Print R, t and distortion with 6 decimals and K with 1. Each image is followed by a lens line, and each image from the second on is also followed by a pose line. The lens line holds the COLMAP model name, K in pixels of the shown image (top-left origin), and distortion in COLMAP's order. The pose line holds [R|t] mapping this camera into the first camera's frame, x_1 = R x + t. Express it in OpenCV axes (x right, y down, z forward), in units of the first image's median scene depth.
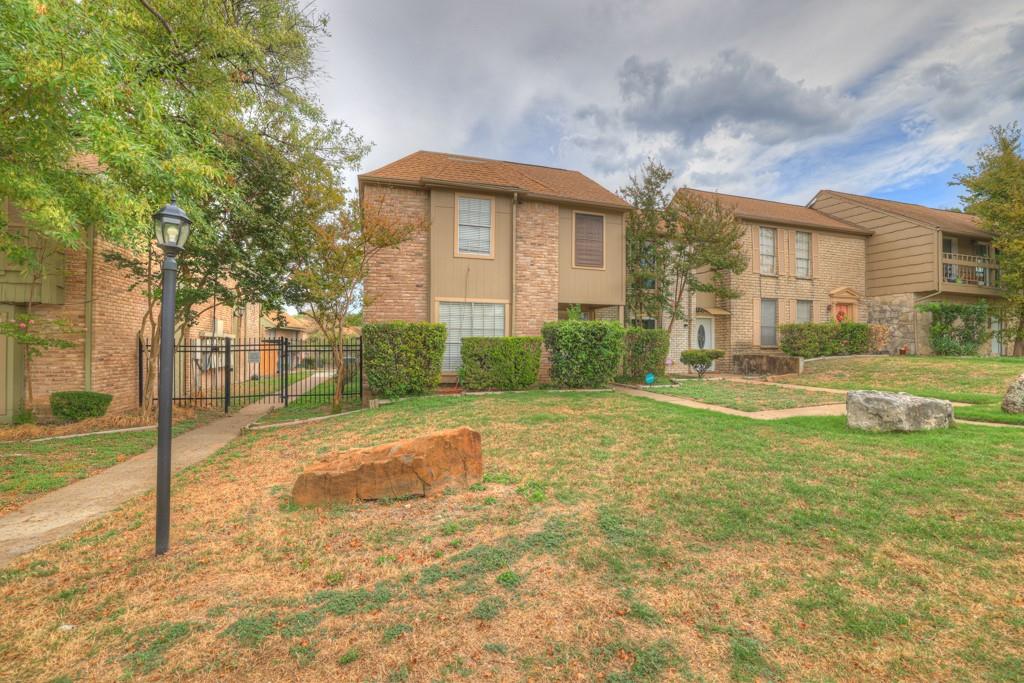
lens RADIAL K [[439.0, 0, 505.4], [0, 439.0, 343.1], [0, 0, 1]] dist [-0.045311, 0.017786]
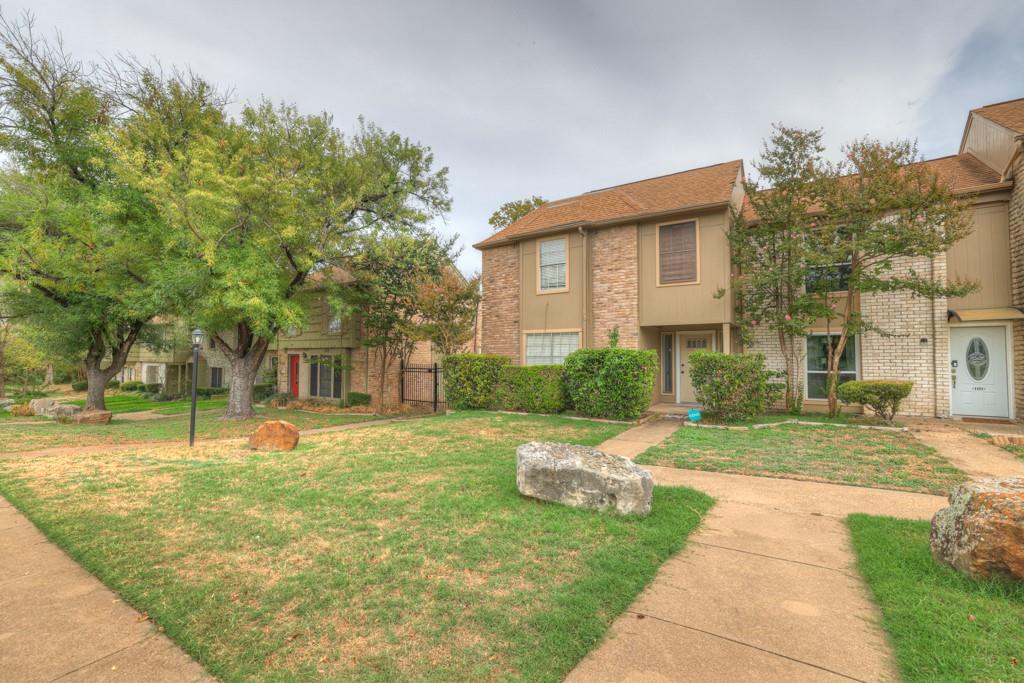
lens RADIAL K [[439.0, 0, 505.4], [0, 439.0, 343.1], [0, 0, 1]] dist [-0.045311, 0.017786]
pose [[0.626526, -0.032655, -0.778716, 0.704663], [0.006267, 0.999301, -0.036863, -0.024939], [0.779375, 0.018216, 0.626292, 0.198754]]
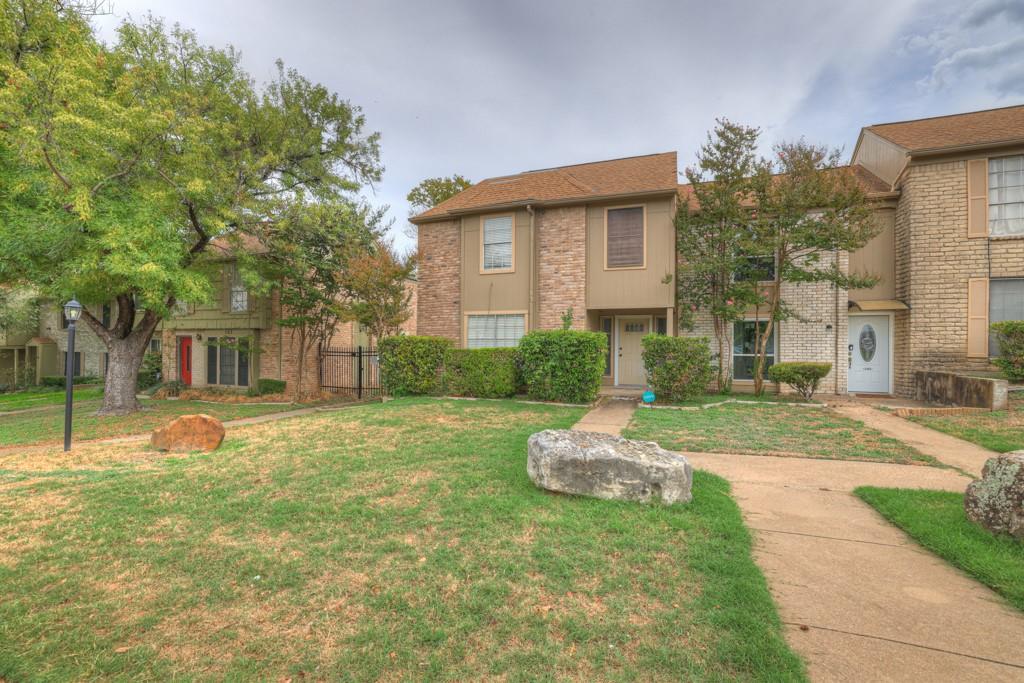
lens RADIAL K [[439.0, 0, 505.4], [0, 439.0, 343.1], [0, 0, 1]] dist [-0.045311, 0.017786]
pose [[0.780404, -0.002586, -0.625270, 0.602048], [0.002301, 0.999997, -0.001263, -0.020410], [0.625271, -0.000453, 0.780407, 0.166549]]
